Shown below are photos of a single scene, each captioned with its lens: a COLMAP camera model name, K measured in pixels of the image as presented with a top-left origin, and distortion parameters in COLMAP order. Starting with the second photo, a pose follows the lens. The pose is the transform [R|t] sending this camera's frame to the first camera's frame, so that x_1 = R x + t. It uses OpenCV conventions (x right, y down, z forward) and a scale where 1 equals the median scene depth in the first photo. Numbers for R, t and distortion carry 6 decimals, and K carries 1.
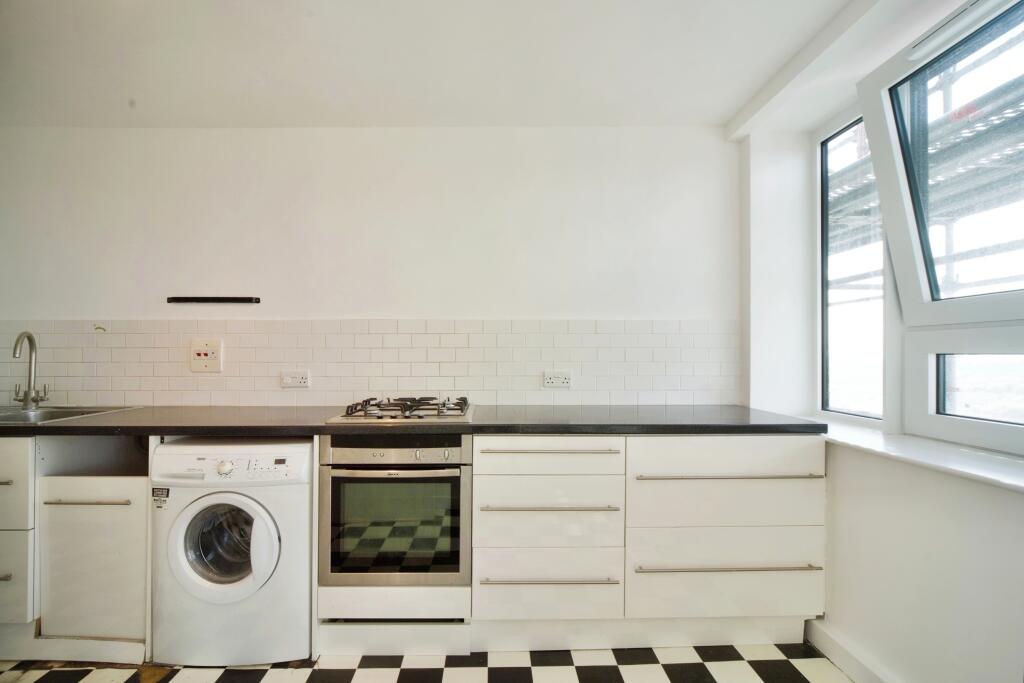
lens RADIAL K [[385.0, 0, 511.9], [0, 385.0, 352.0], [0, 0, 1]] dist [0.000566, -0.000705]
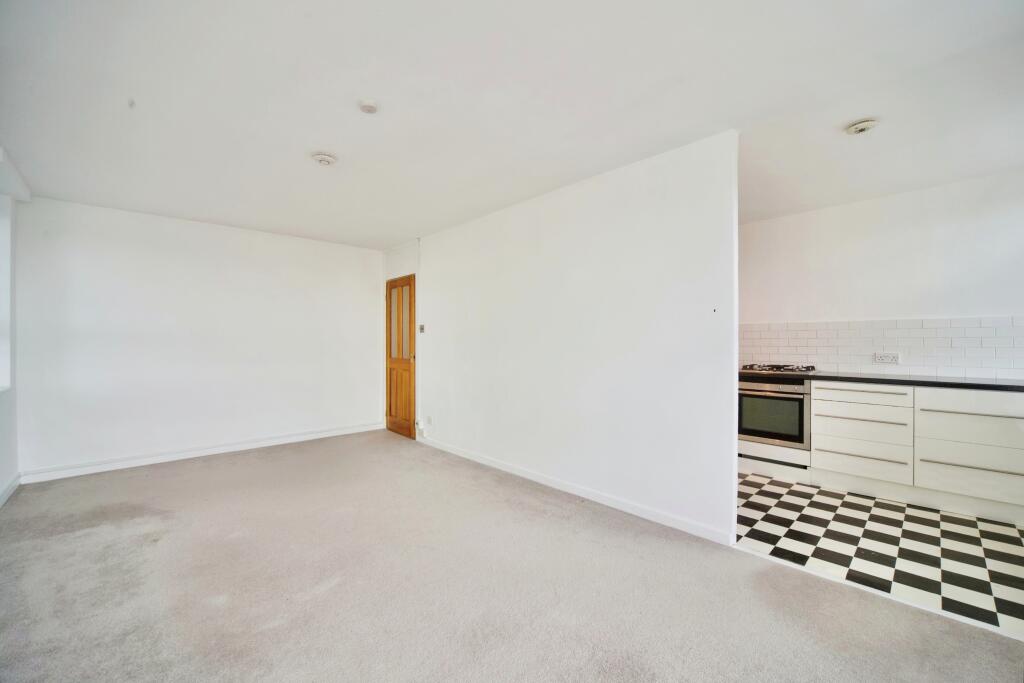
lens RADIAL K [[385.0, 0, 504.3], [0, 385.0, 343.0], [0, 0, 1]] dist [0.000566, -0.000705]
pose [[0.641930, 0.003213, -0.766757, 0.443721], [0.012240, 0.999821, 0.014437, -0.042903], [0.766666, -0.018652, 0.641775, -1.672900]]
